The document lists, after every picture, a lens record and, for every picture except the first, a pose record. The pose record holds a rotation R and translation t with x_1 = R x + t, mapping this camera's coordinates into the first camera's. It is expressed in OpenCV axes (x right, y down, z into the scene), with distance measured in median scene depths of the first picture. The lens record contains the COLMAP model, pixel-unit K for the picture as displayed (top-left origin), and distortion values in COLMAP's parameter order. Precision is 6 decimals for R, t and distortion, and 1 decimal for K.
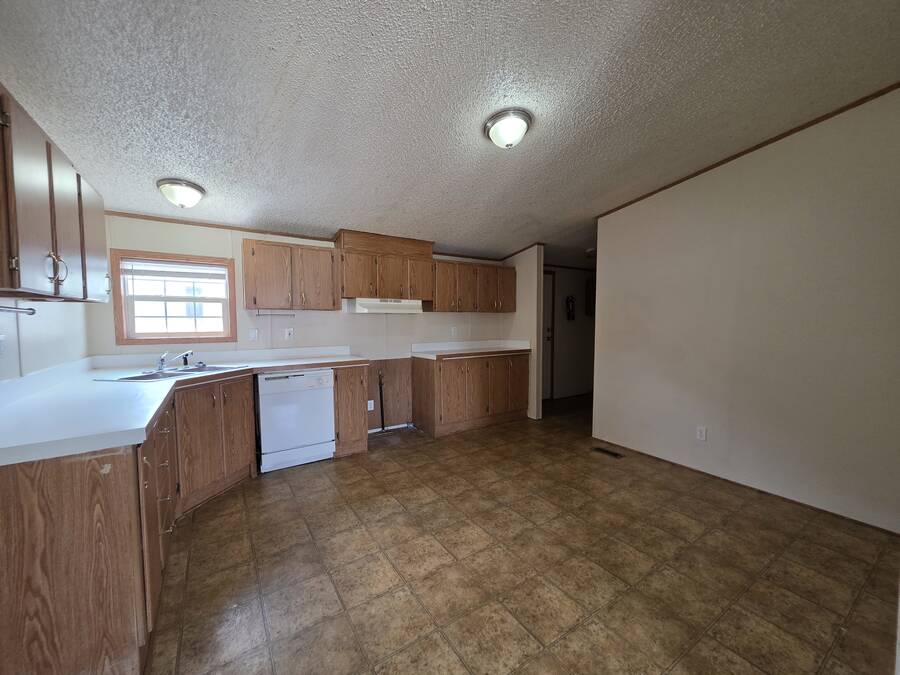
lens RADIAL K [[360.6, 0, 448.6], [0, 360.6, 340.9], [0, 0, 1]] dist [0.000090, -0.000282]
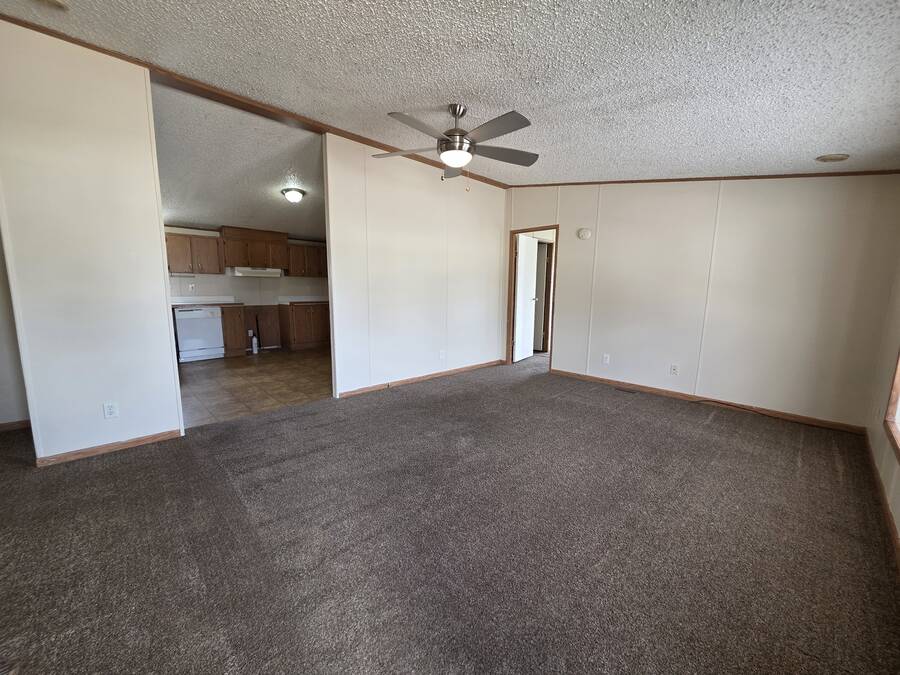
lens RADIAL K [[360.6, 0, 448.6], [0, 360.6, 340.9], [0, 0, 1]] dist [0.000090, -0.000282]
pose [[0.981867, -0.010761, 0.189265, 0.408926], [-0.007382, 0.995460, 0.094895, 0.059168], [-0.189427, -0.094571, 0.977330, -0.889190]]
